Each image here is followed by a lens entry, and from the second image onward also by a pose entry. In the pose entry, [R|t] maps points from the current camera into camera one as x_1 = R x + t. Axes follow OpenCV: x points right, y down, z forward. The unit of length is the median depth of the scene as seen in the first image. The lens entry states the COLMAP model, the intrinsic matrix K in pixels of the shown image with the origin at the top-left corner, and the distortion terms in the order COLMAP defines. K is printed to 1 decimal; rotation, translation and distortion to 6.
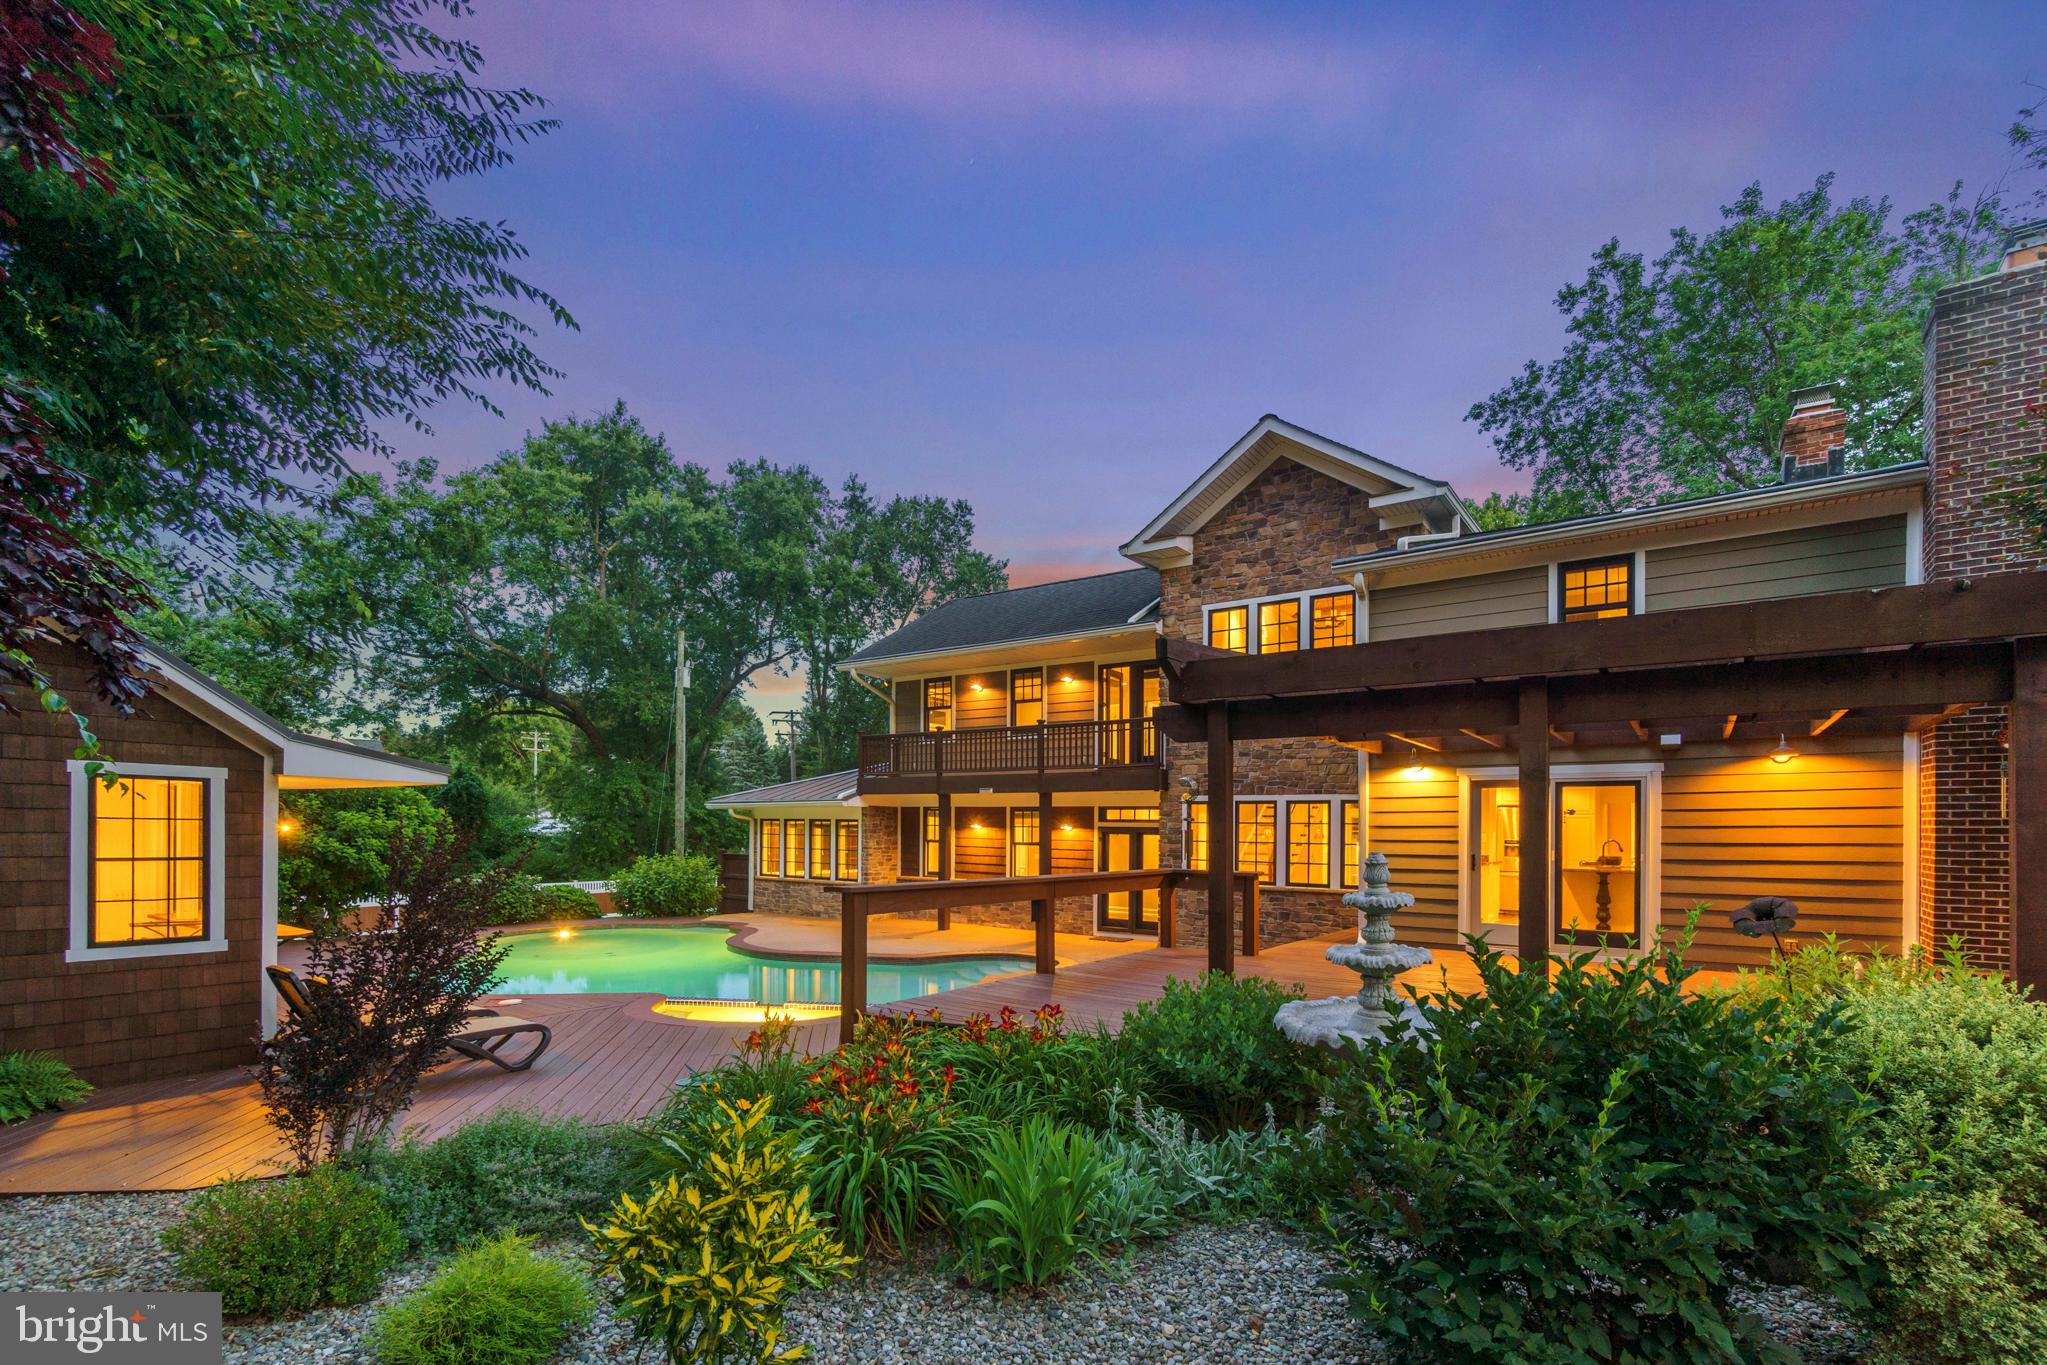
lens RADIAL K [[912.3, 0, 1024.5], [0, 912.3, 665.4], [0, 0, 1]] dist [0.015548, -0.000120]
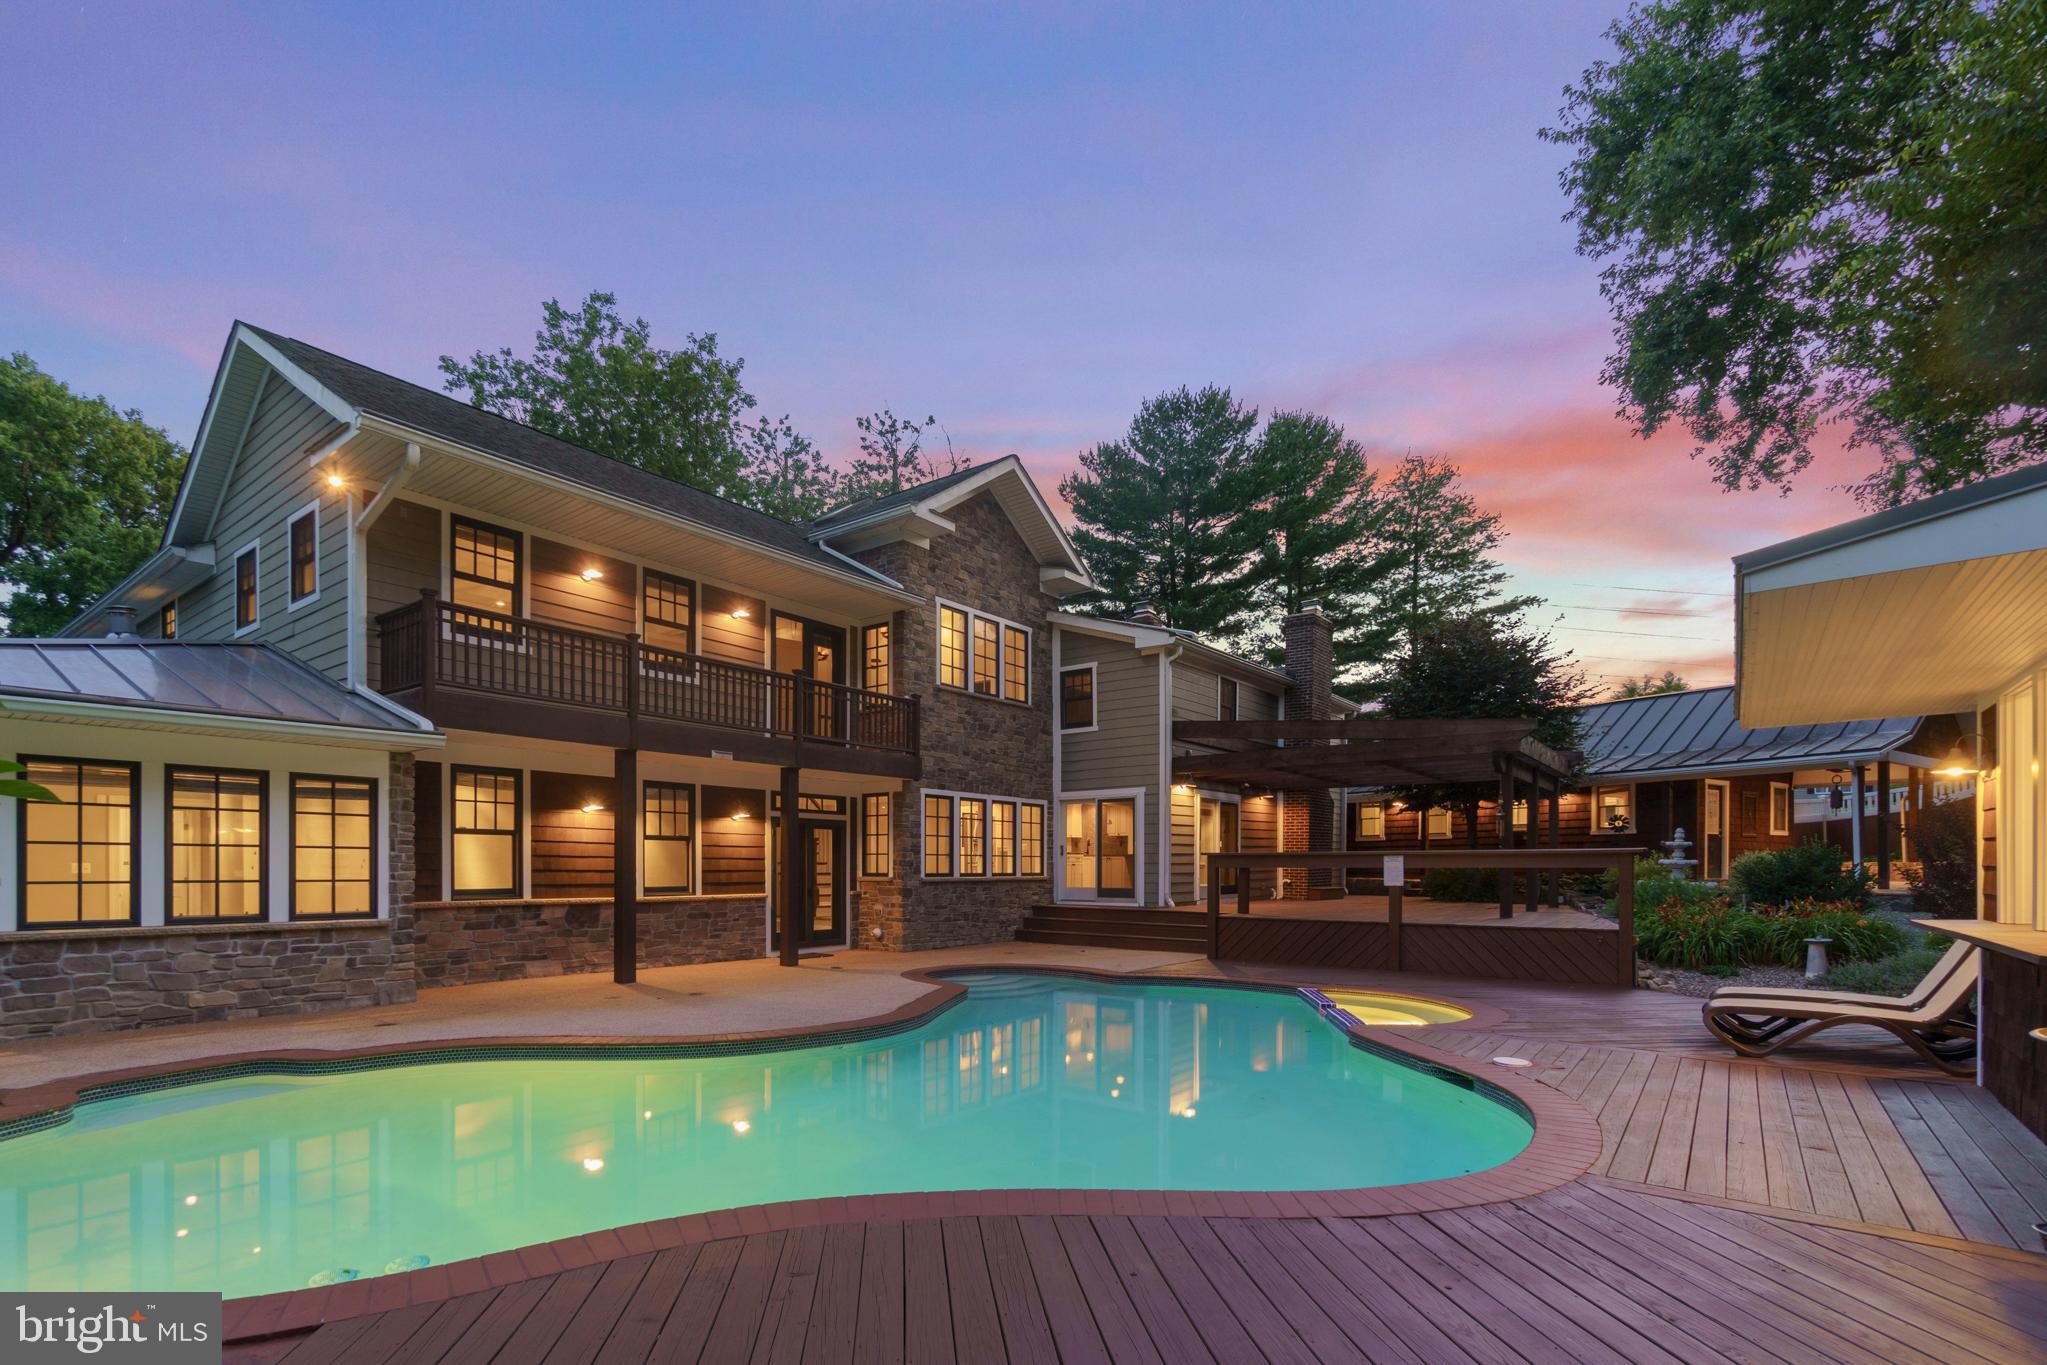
lens RADIAL K [[912.3, 0, 1024.5], [0, 912.3, 665.4], [0, 0, 1]] dist [0.015548, -0.000120]
pose [[0.062850, 0.198550, 0.978074, -0.680650], [-0.181584, 0.965929, -0.184416, 0.155868], [-0.981365, -0.166012, 0.096762, 0.726783]]
